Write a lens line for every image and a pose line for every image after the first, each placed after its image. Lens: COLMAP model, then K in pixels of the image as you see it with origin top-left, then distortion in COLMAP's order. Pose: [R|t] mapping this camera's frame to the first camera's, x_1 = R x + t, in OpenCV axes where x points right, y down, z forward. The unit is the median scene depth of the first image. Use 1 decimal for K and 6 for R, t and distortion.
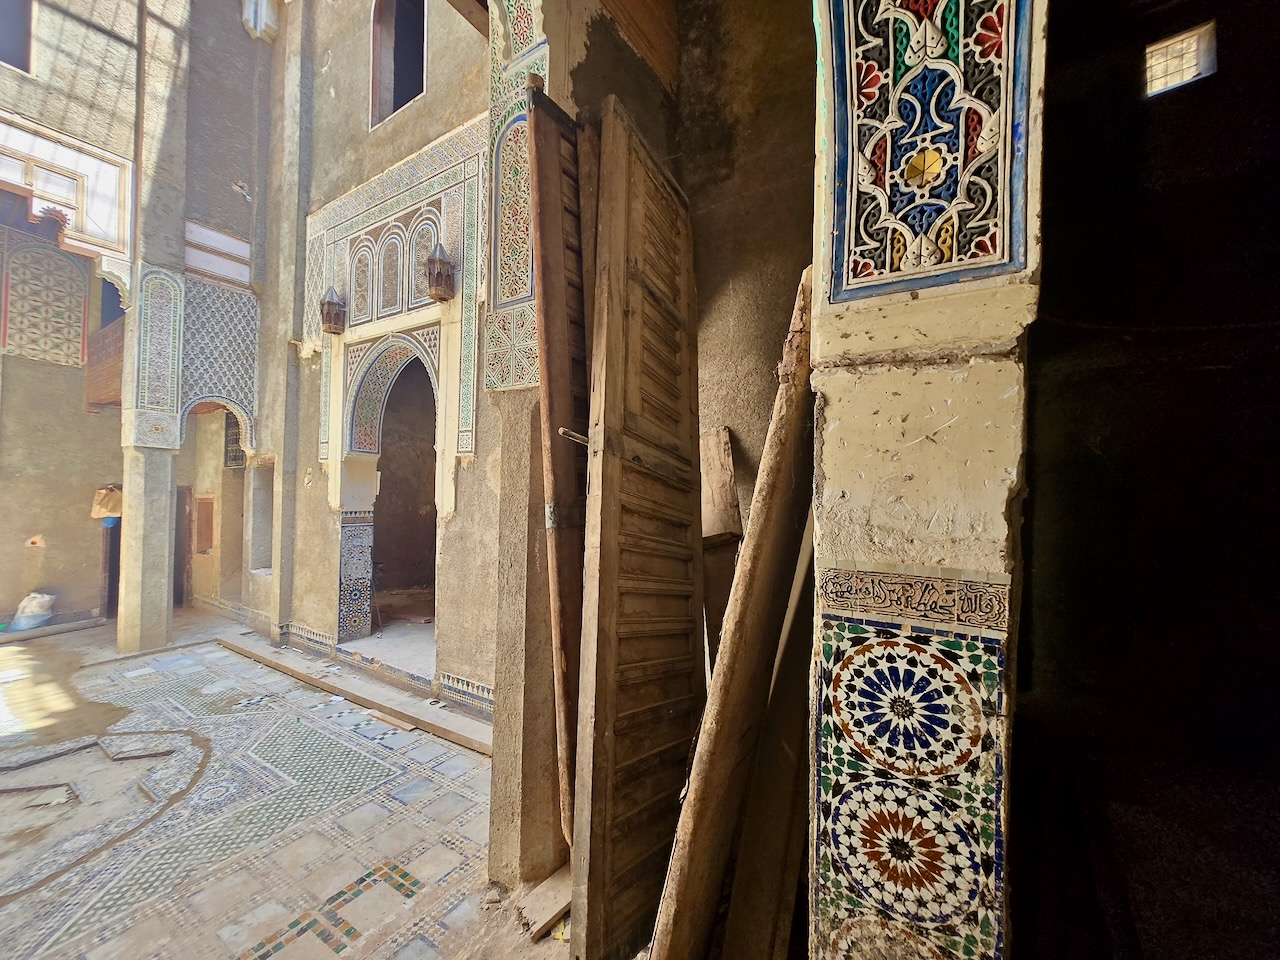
lens RADIAL K [[481.5, 0, 611.6], [0, 481.5, 480.6], [0, 0, 1]] dist [-0.000589, -0.000156]
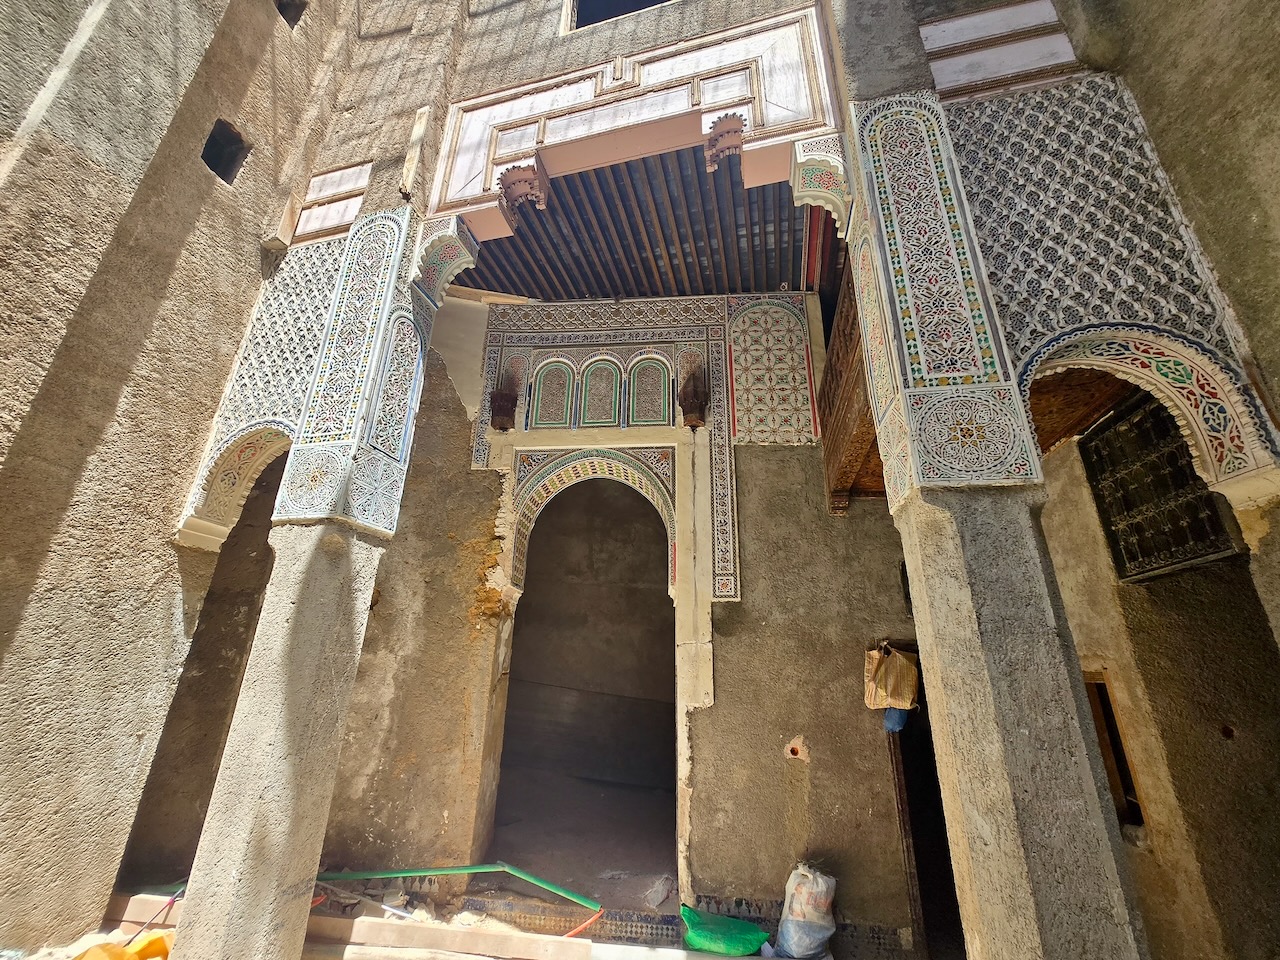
lens RADIAL K [[481.5, 0, 638.2], [0, 481.5, 493.0], [0, 0, 1]] dist [-0.000589, -0.000156]
pose [[0.317064, -0.320006, -0.892786, -0.734151], [-0.002509, 0.941070, -0.338204, 0.041932], [0.948401, 0.109472, 0.297576, 0.693117]]
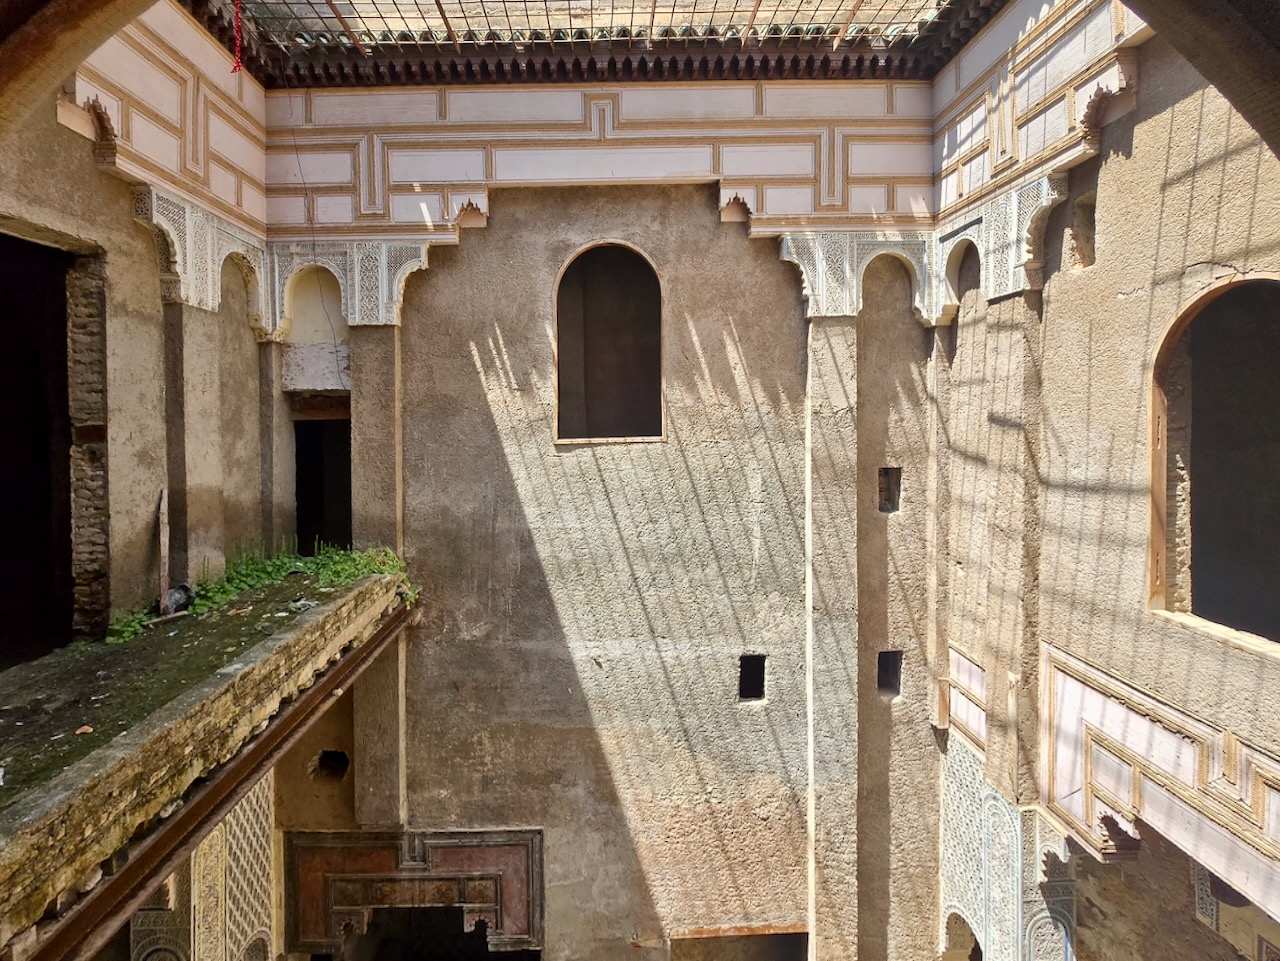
lens RADIAL K [[639.0, 0, 624.8], [0, 639.0, 423.5], [0, 0, 1]] dist [0.001043, -0.001503]
pose [[-0.831688, -0.001032, -0.555243, -0.378246], [-0.000653, 0.999999, -0.000880, -0.916771], [0.555243, -0.000370, -0.831688, 0.949443]]
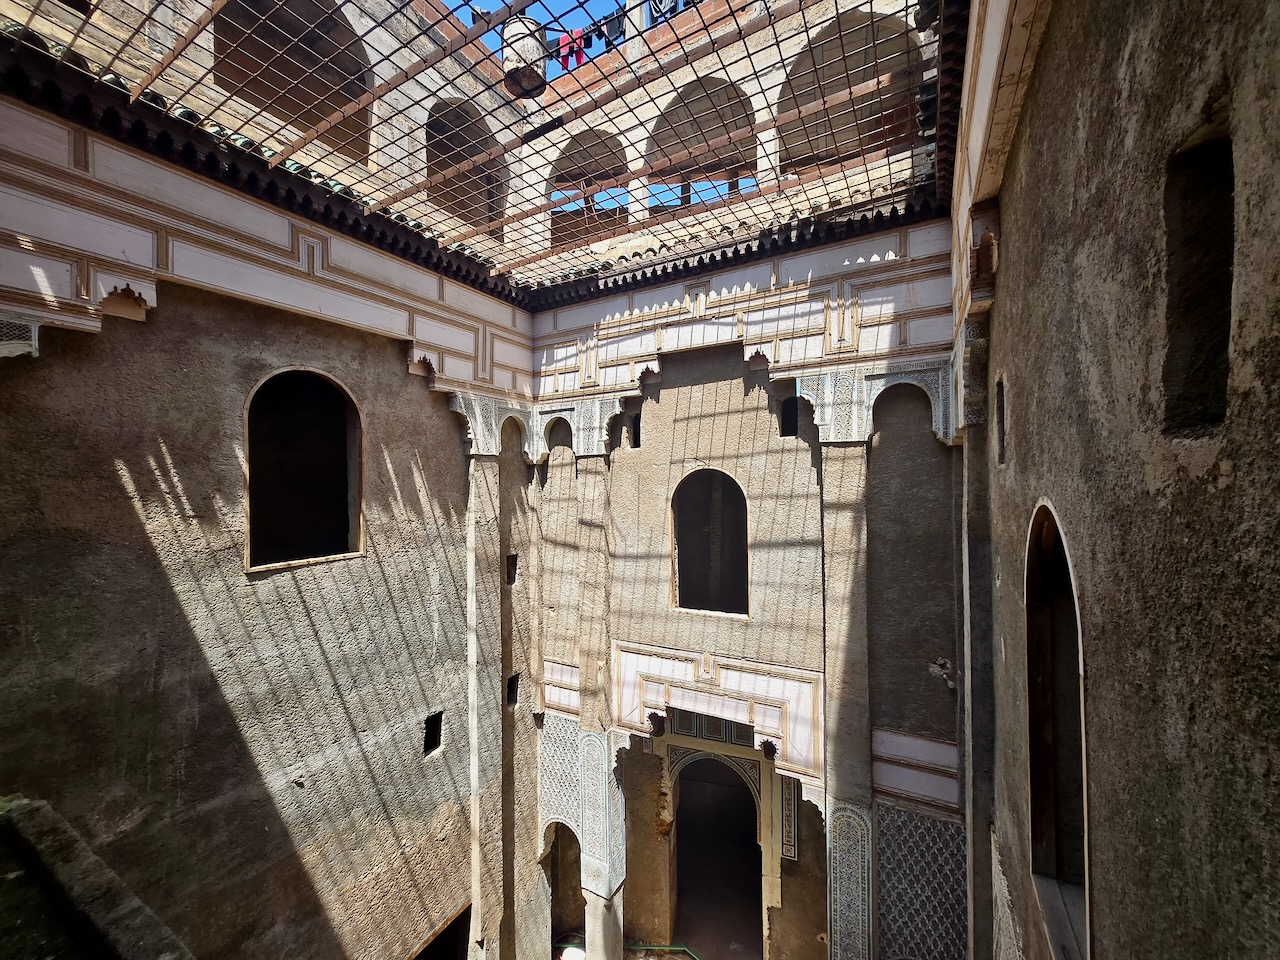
lens RADIAL K [[481.5, 0, 653.3], [0, 481.5, 487.9], [0, 0, 1]] dist [-0.000589, -0.000156]
pose [[0.056013, -0.018091, -0.998266, -0.114065], [0.024100, 0.999569, -0.016763, -0.980587], [0.998139, -0.023119, 0.056425, 0.630847]]
